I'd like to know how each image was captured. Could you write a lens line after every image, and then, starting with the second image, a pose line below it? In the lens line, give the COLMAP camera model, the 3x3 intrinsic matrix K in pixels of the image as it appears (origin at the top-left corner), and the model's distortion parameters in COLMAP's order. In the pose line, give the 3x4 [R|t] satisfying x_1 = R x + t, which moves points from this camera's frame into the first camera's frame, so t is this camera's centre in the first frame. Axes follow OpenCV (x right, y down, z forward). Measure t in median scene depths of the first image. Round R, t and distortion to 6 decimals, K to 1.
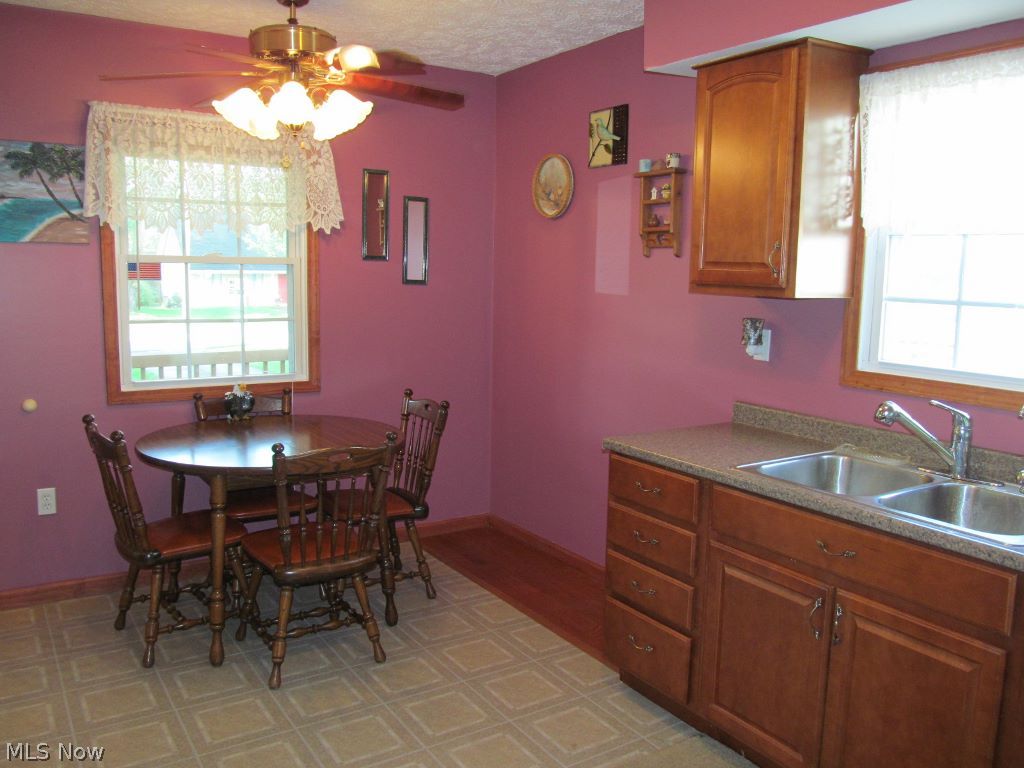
lens RADIAL K [[861.0, 0, 512.8], [0, 861.0, 380.1], [0, 0, 1]] dist [-0.019508, -0.007006]
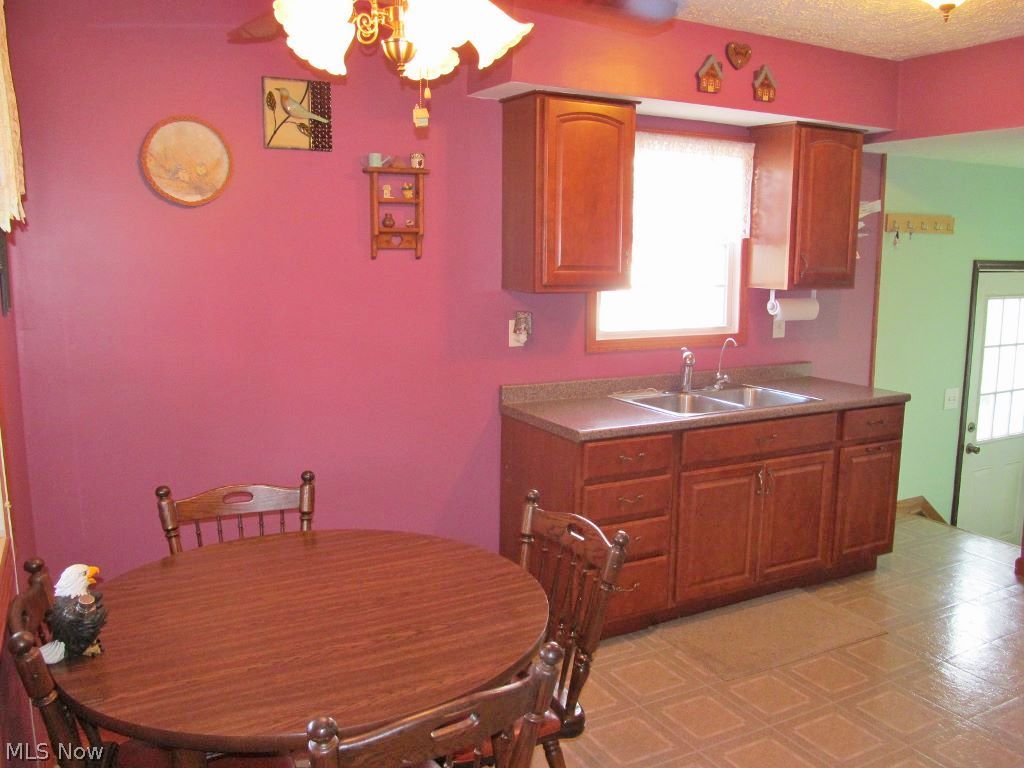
lens RADIAL K [[861.0, 0, 513.5], [0, 861.0, 386.5], [0, 0, 1]] dist [-0.019508, -0.007006]
pose [[0.069567, -0.179213, 0.981348, -0.779452], [0.124110, 0.977643, 0.169738, -0.150243], [-0.989827, 0.109987, 0.090253, 0.798822]]
